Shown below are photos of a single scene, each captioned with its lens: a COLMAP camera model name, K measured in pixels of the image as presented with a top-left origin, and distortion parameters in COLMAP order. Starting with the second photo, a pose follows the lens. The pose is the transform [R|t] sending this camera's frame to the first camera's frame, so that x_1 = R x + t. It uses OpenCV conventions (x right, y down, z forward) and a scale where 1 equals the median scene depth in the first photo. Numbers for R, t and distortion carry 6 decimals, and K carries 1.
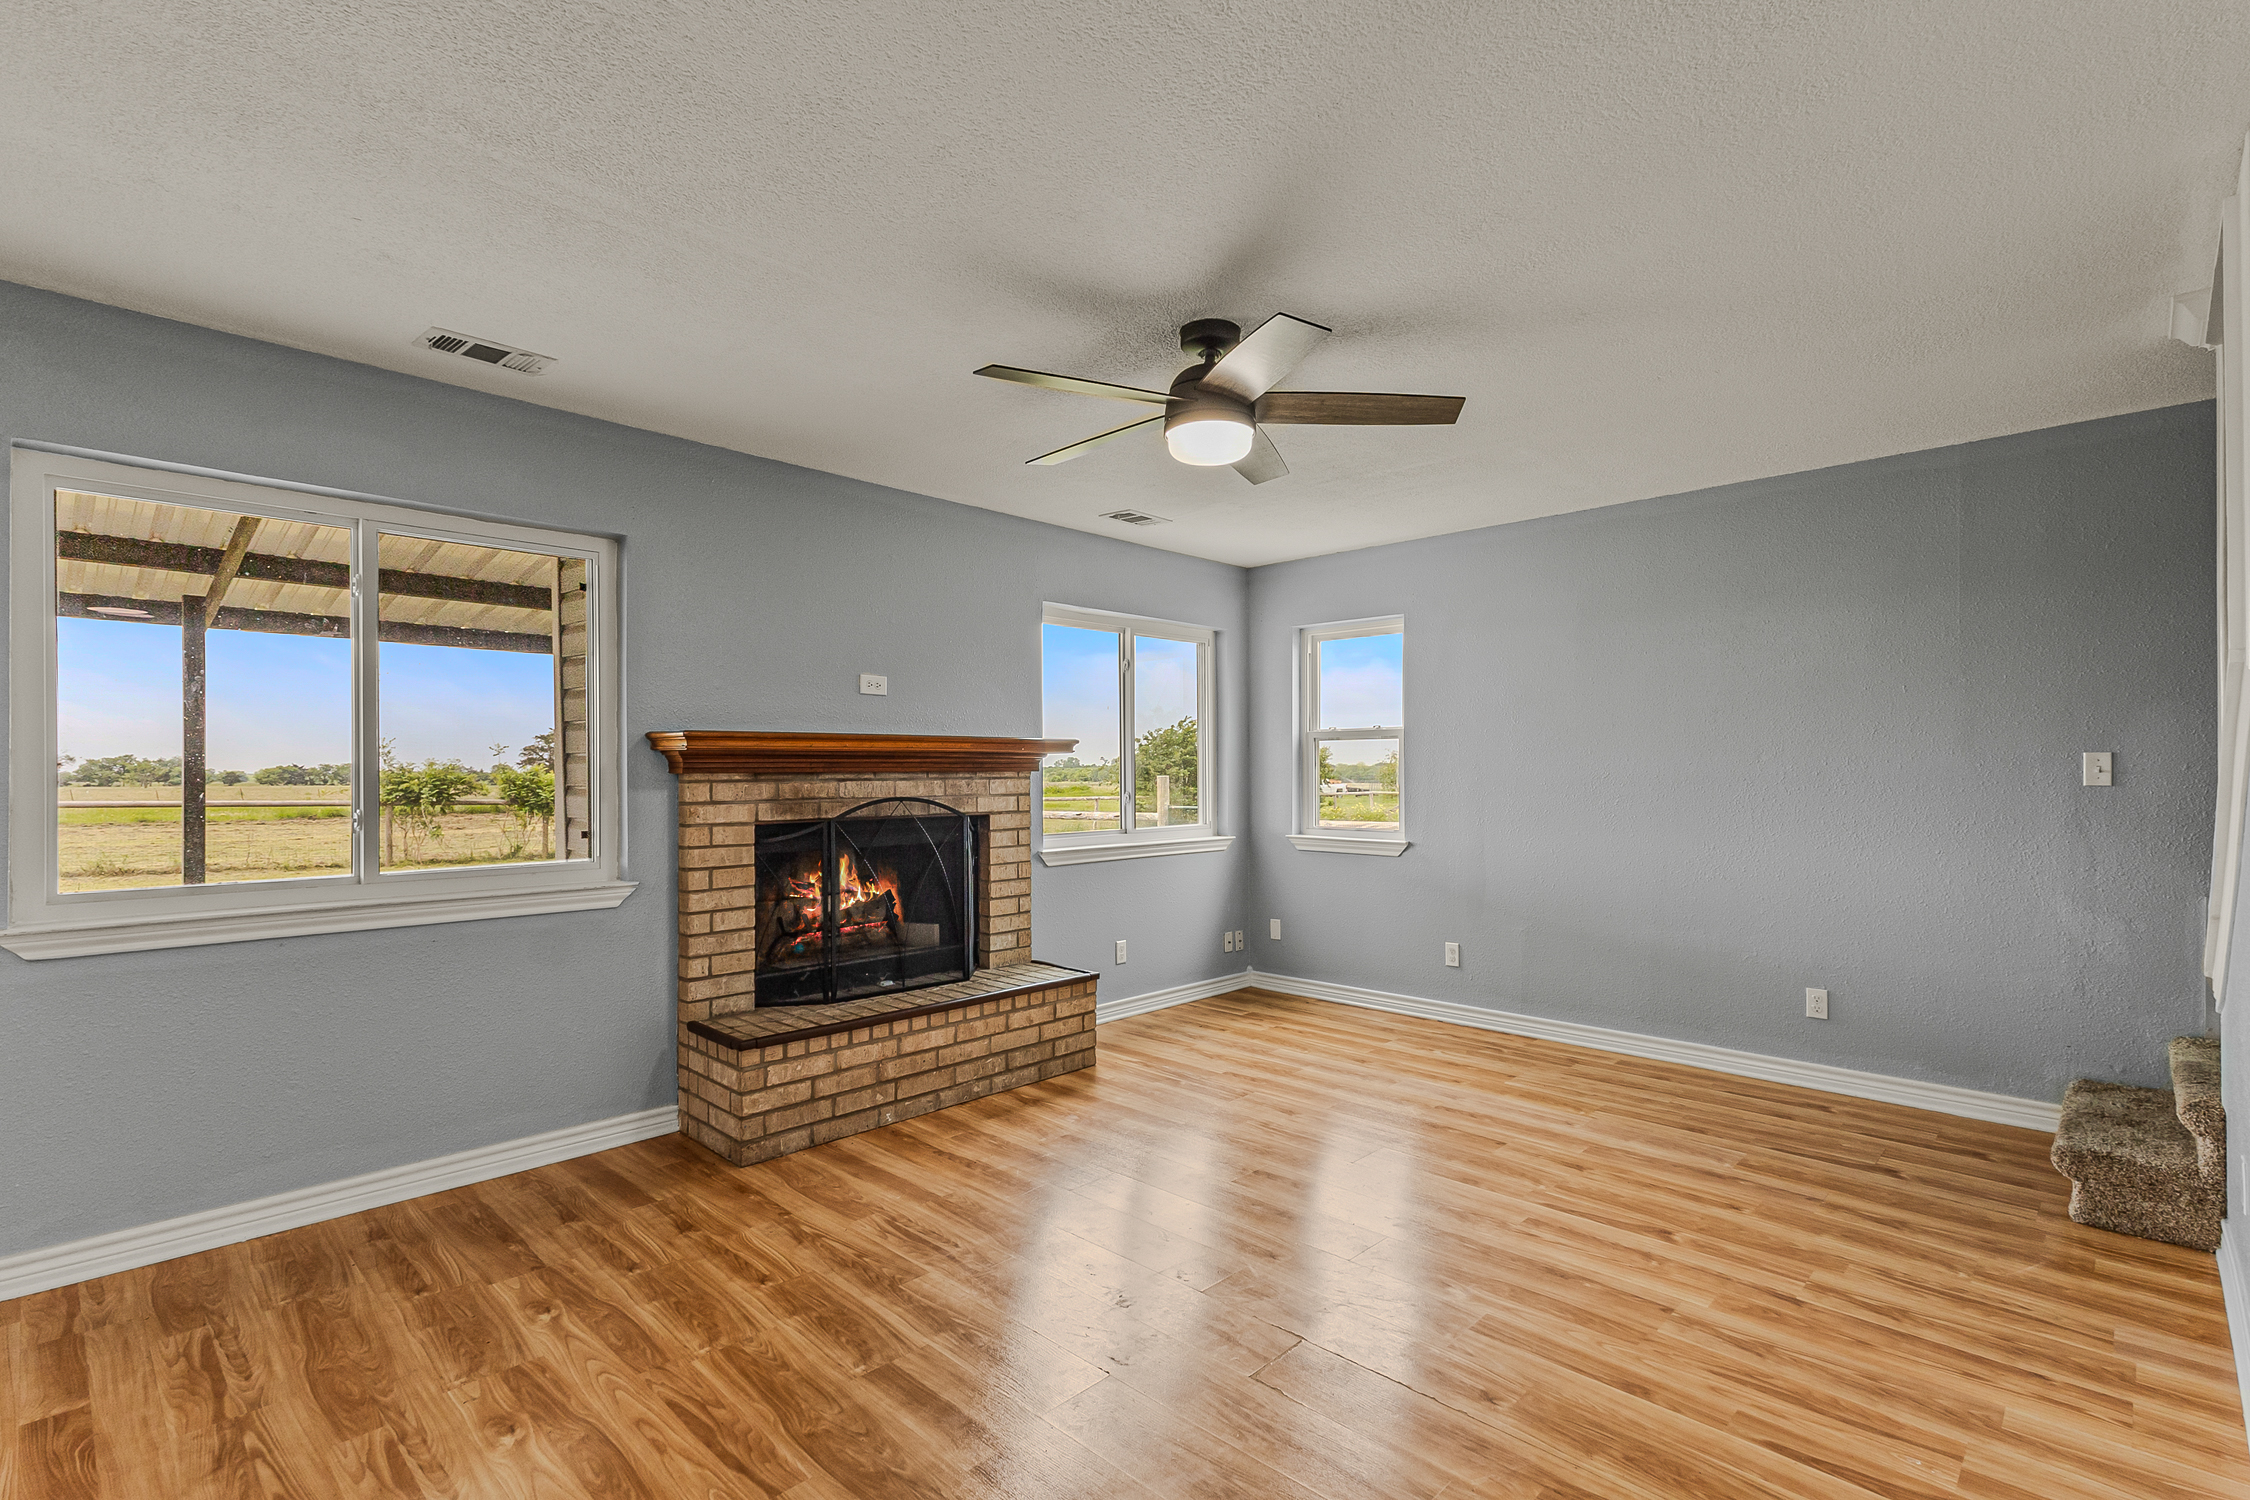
lens RADIAL K [[1033.3, 0, 1124.1], [0, 1033.3, 771.4], [0, 0, 1]] dist [0.017079, -0.000044]
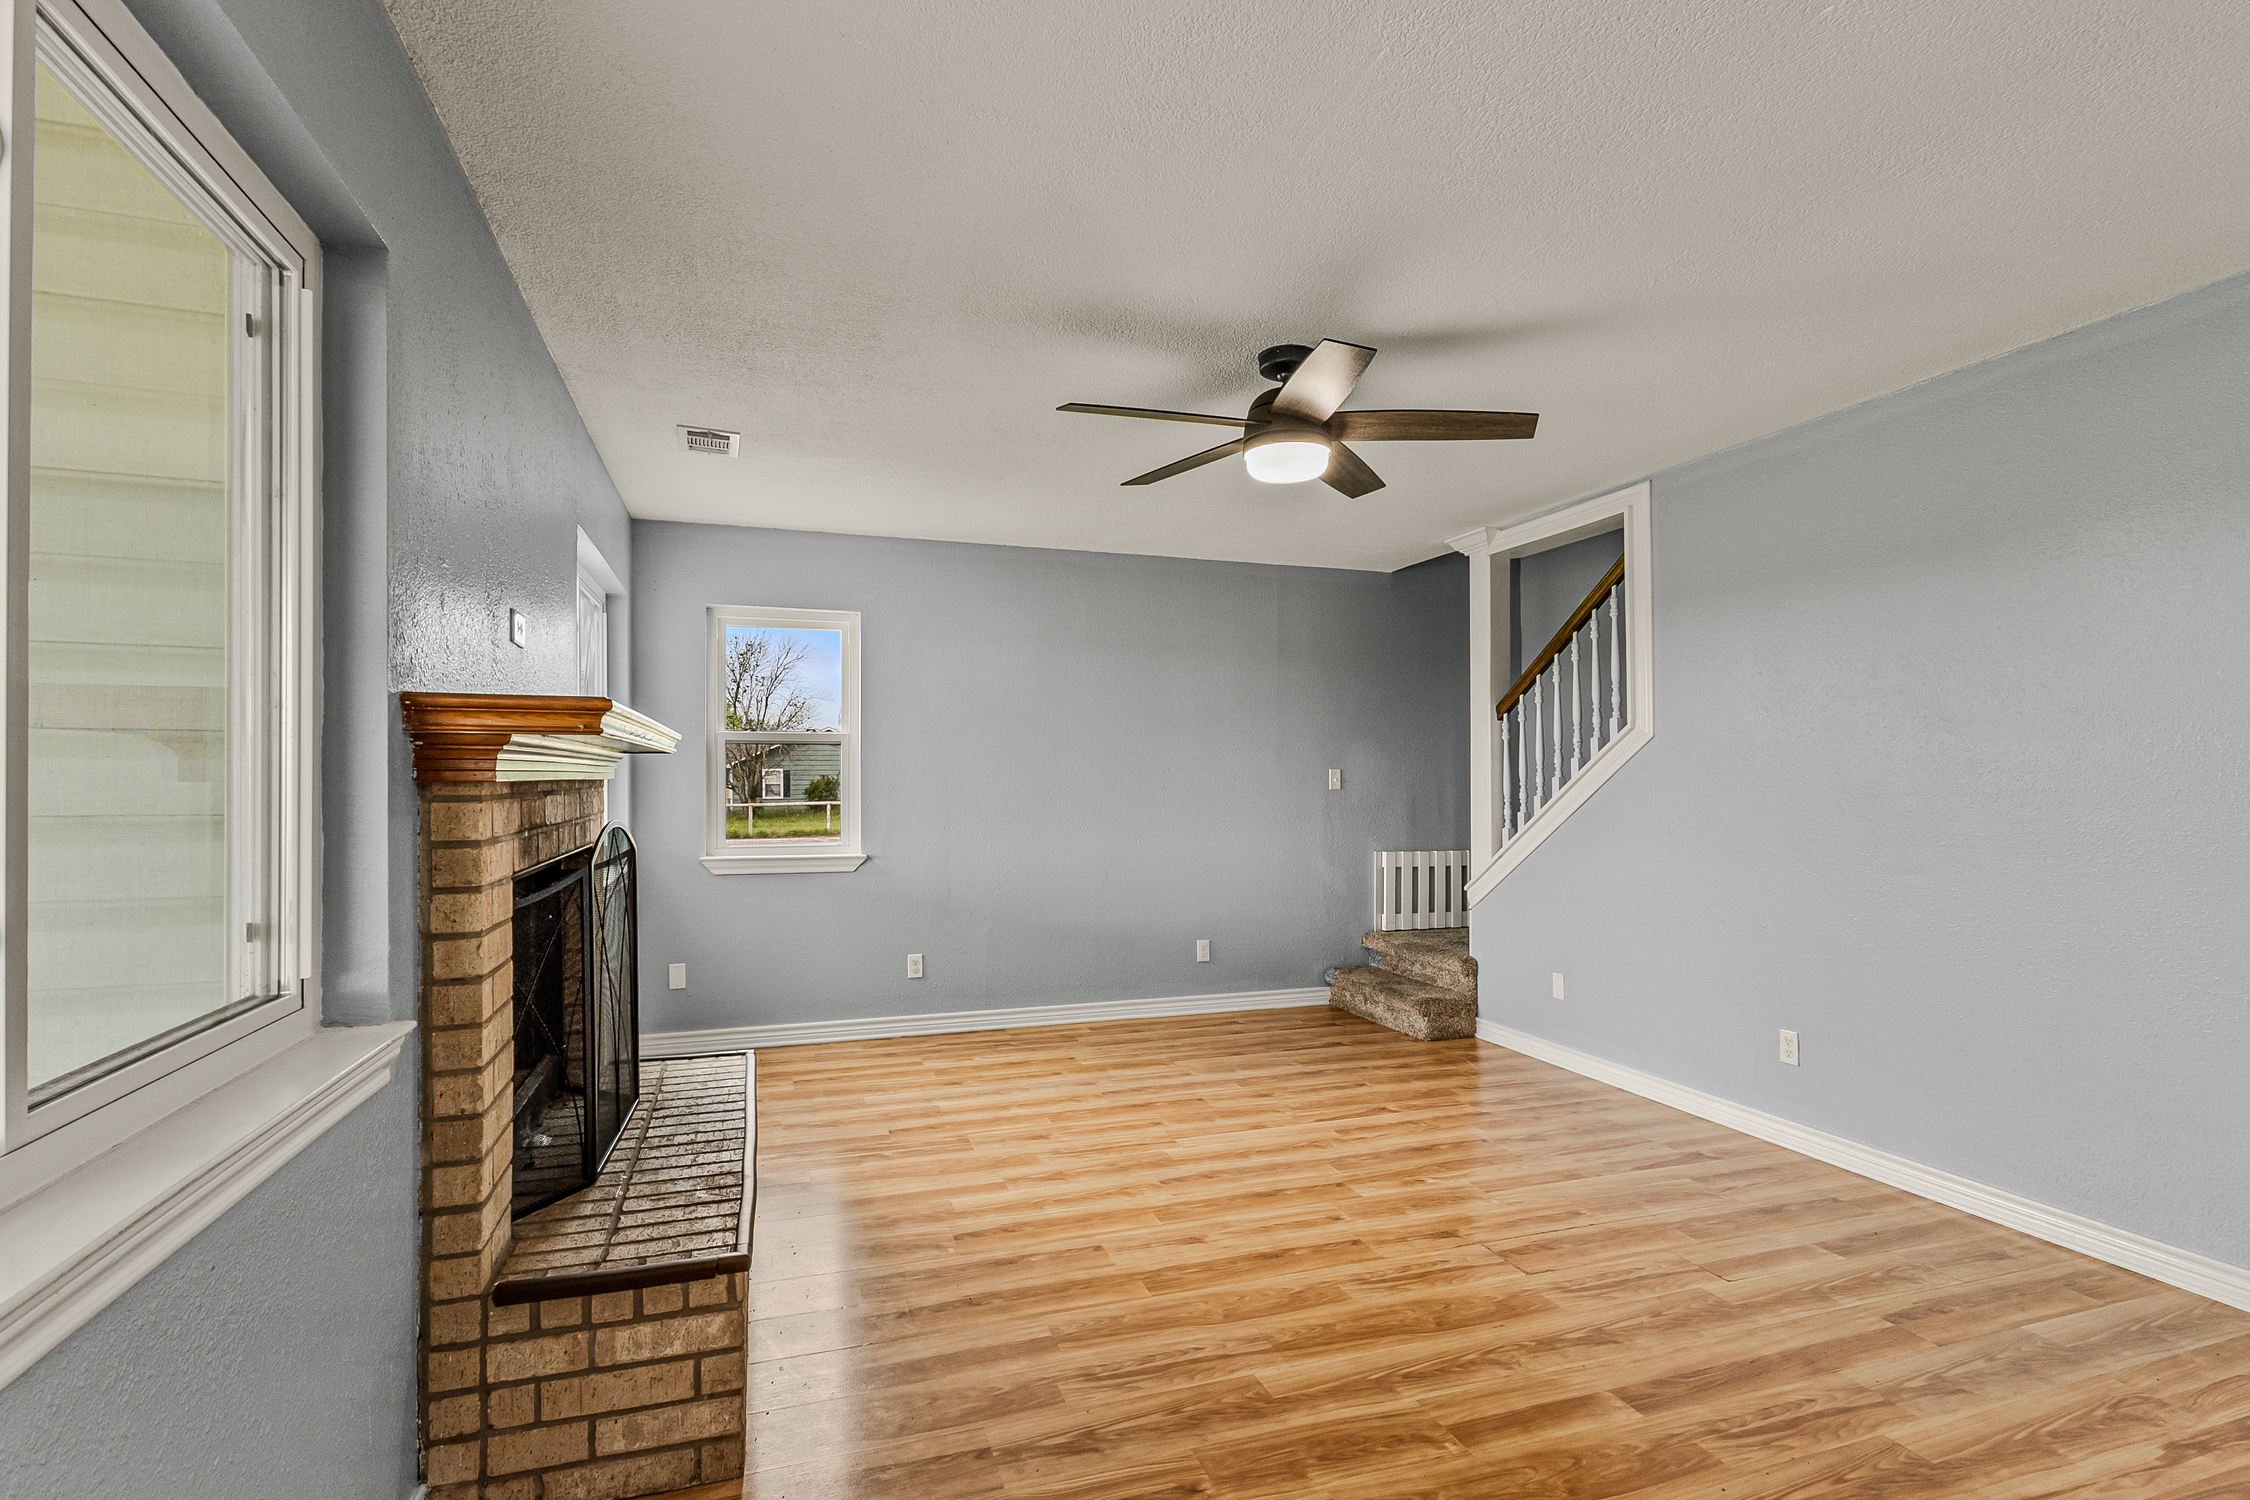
lens RADIAL K [[1090.4, 0, 1128.2], [0, 1090.4, 773.6], [0, 0, 1]] dist [0.000540, -0.000006]
pose [[0.456130, 0.006810, 0.889887, -0.764509], [-0.000368, 0.999972, -0.007463, 0.002256], [-0.889913, 0.003076, 0.456119, 0.513097]]
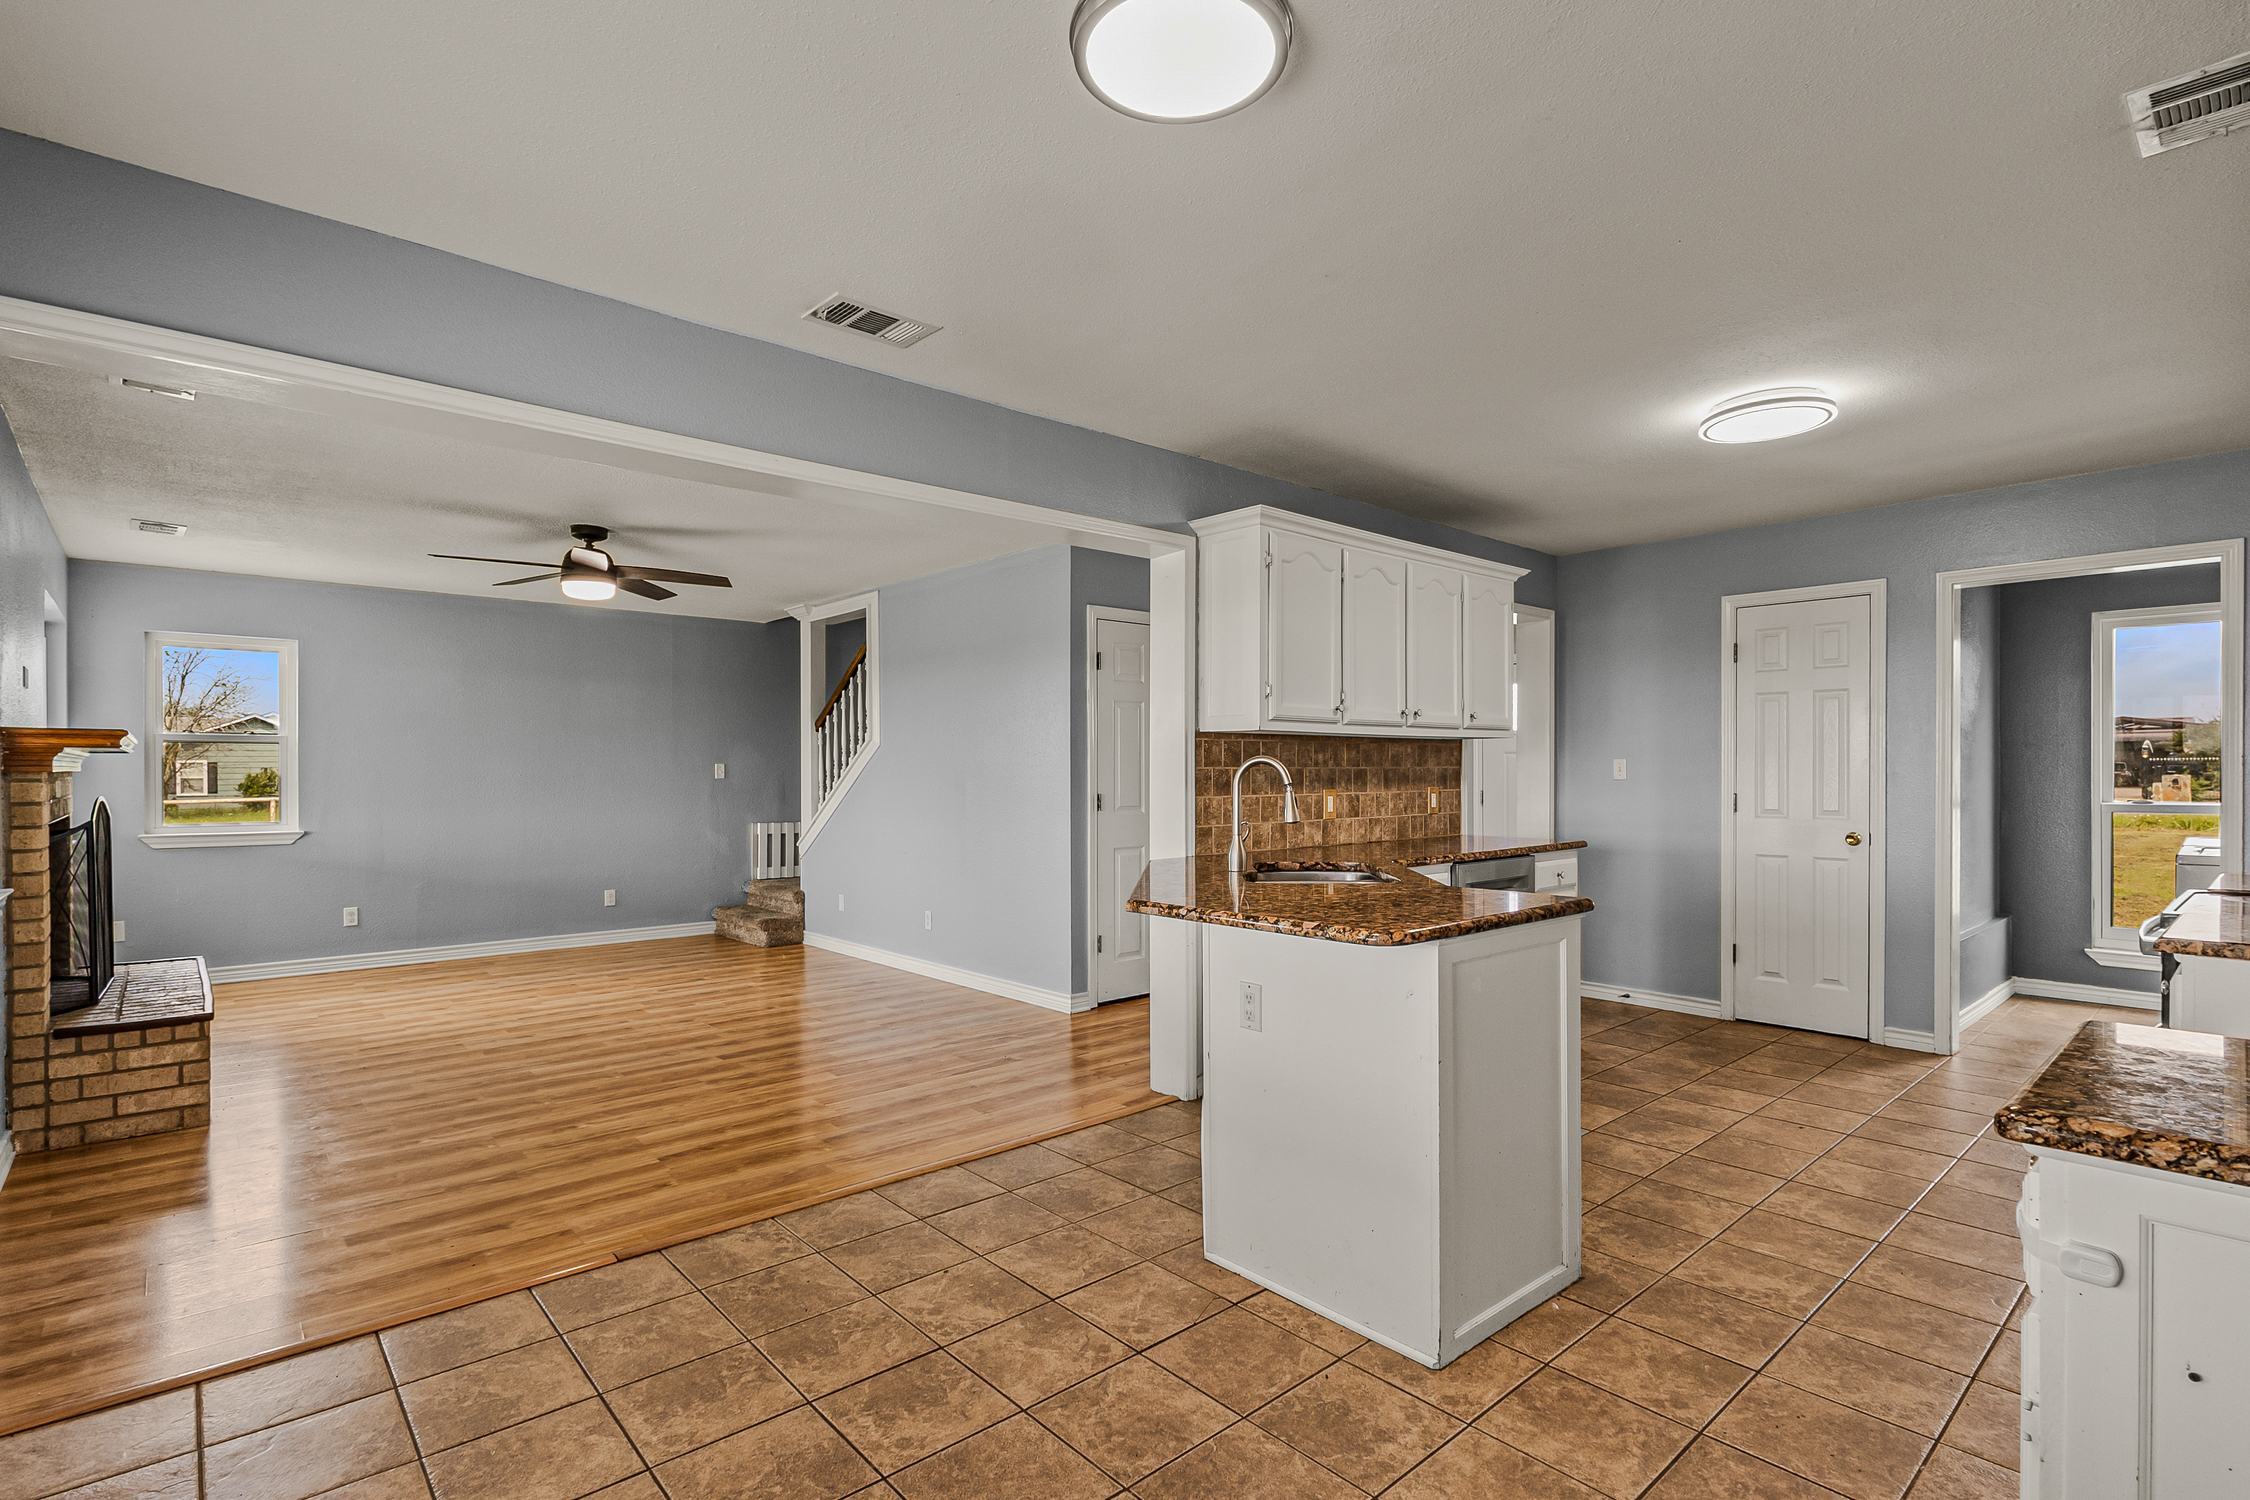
lens RADIAL K [[1076.6, 0, 1130.8], [0, 1076.6, 776.7], [0, 0, 1]] dist [0.015087, -0.010648]
pose [[0.072163, -0.002096, 0.997391, -1.384166], [0.000956, 0.999997, 0.002032, 0.005801], [-0.997392, 0.000807, 0.072165, -0.068917]]
